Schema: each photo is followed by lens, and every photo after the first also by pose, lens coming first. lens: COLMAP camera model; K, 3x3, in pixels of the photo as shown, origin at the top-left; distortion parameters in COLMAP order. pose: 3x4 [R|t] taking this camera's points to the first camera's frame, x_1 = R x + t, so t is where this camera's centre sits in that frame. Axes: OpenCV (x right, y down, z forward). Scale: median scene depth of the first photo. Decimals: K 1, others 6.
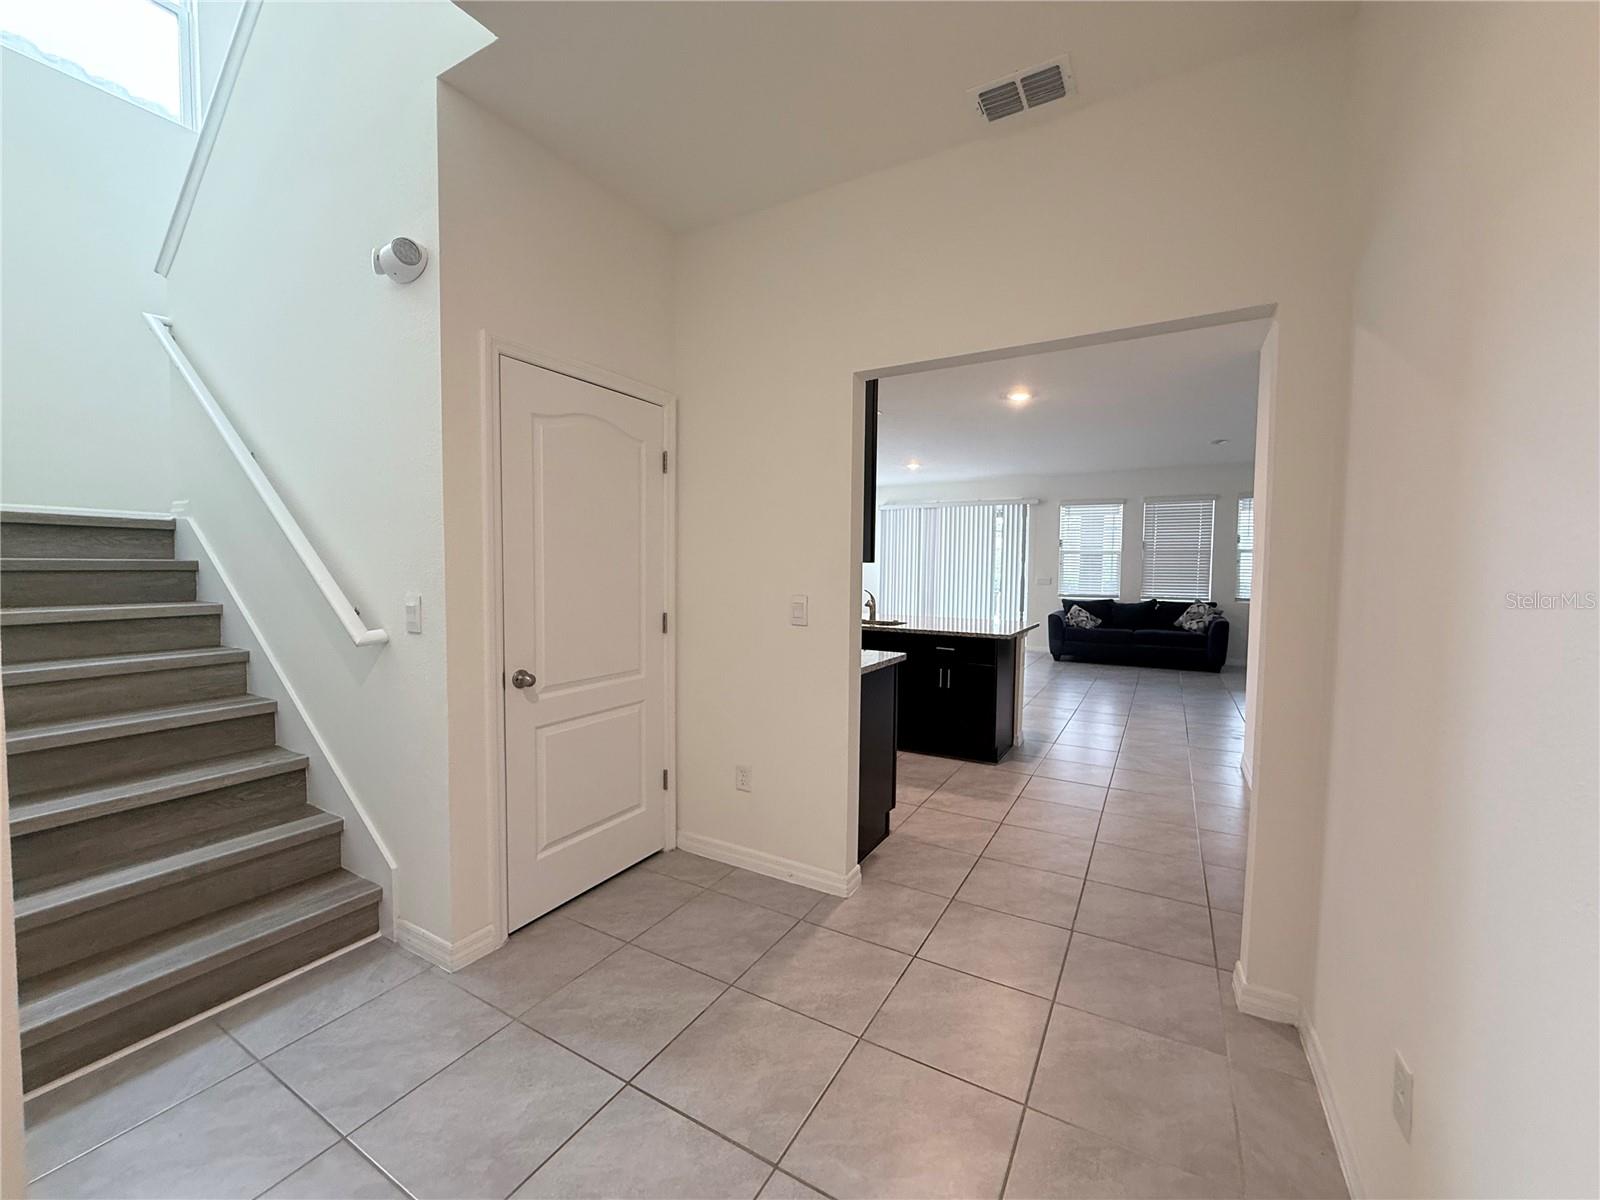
lens RADIAL K [[635.1, 0, 803.0], [0, 635.1, 599.9], [0, 0, 1]] dist [0.001080, 0.000110]
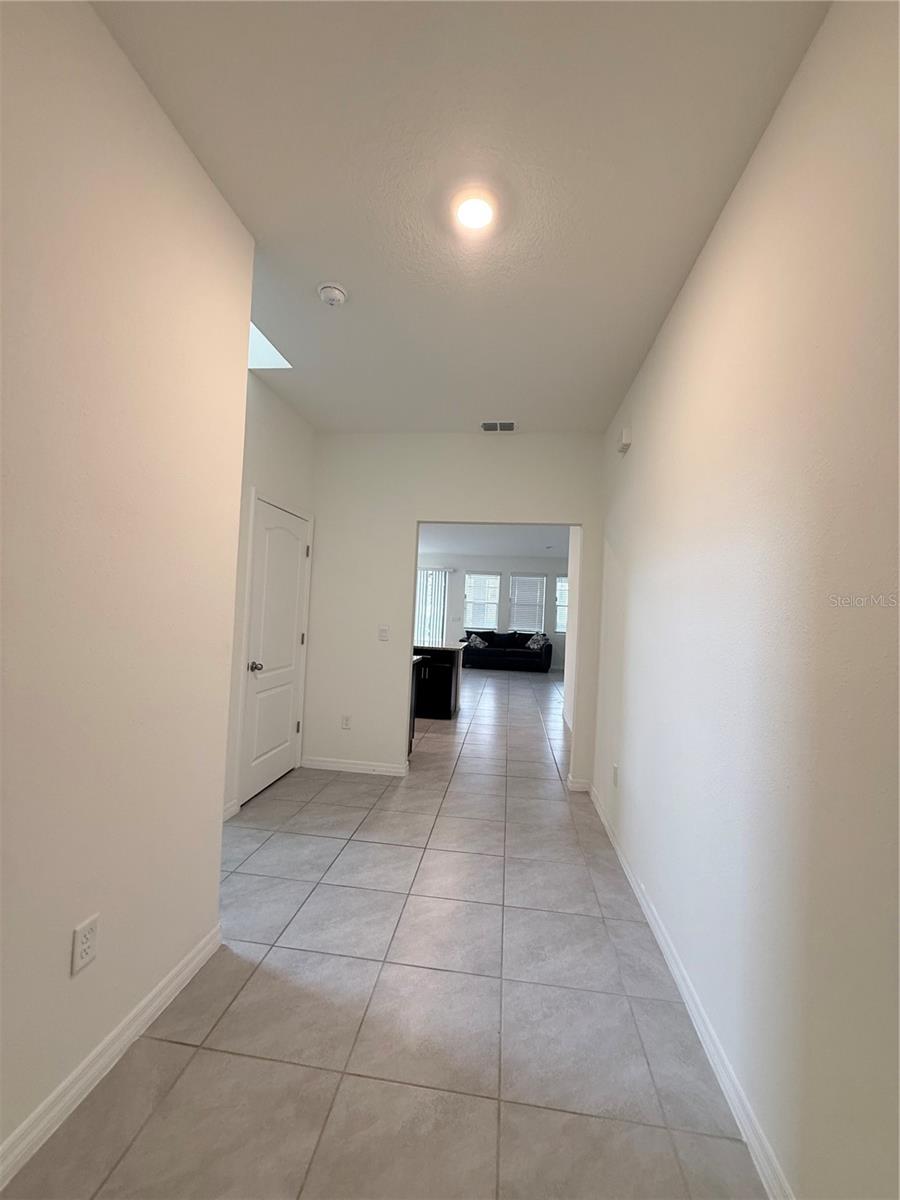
lens RADIAL K [[476.4, 0, 450.0], [0, 476.4, 600.0], [0, 0, 1]] dist [0.001080, 0.000110]
pose [[0.923023, 0.042285, 0.382415, -0.136581], [-0.018400, 0.997656, -0.065903, 0.002946], [-0.384305, 0.053793, 0.921637, -0.162451]]
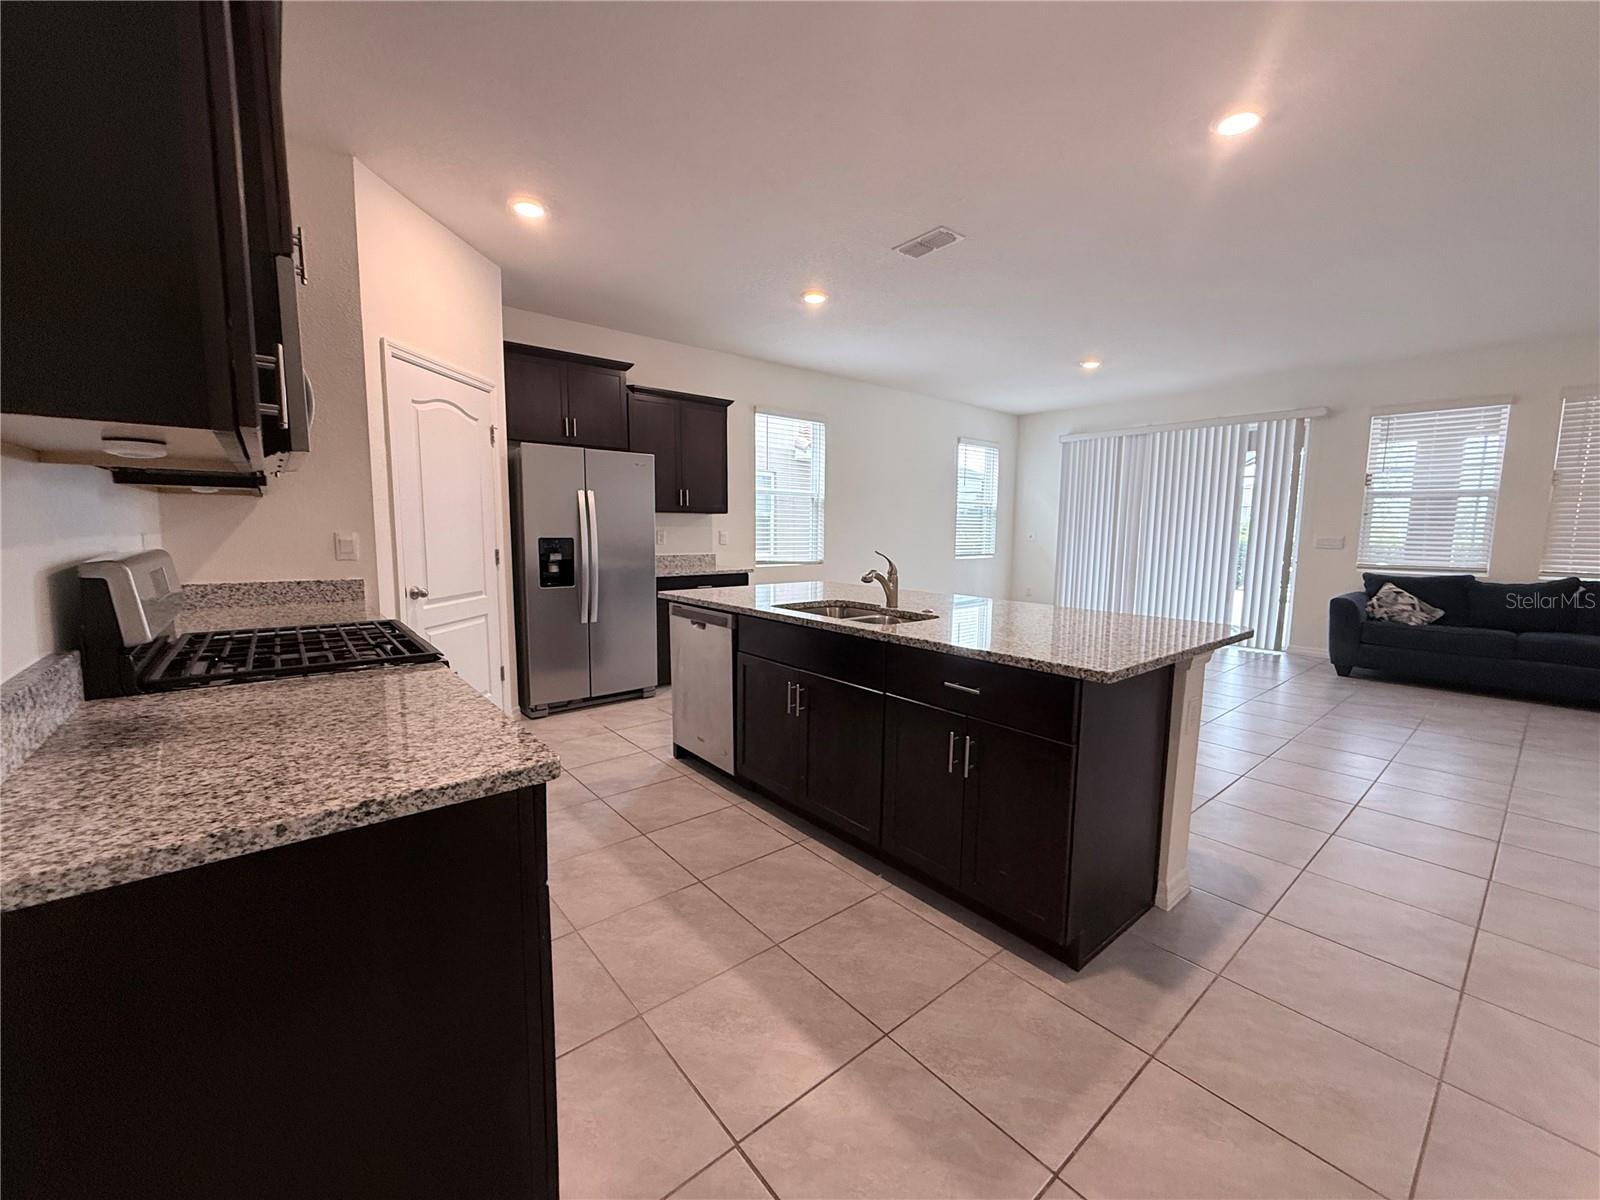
lens RADIAL K [[645.2, 0, 795.8], [0, 645.2, 597.6], [0, 0, 1]] dist [-0.000298, -0.000352]
pose [[0.937038, 0.035473, -0.347422, 0.155080], [-0.016708, 0.998242, 0.056859, -0.004729], [0.348828, -0.047474, 0.935984, 0.317680]]
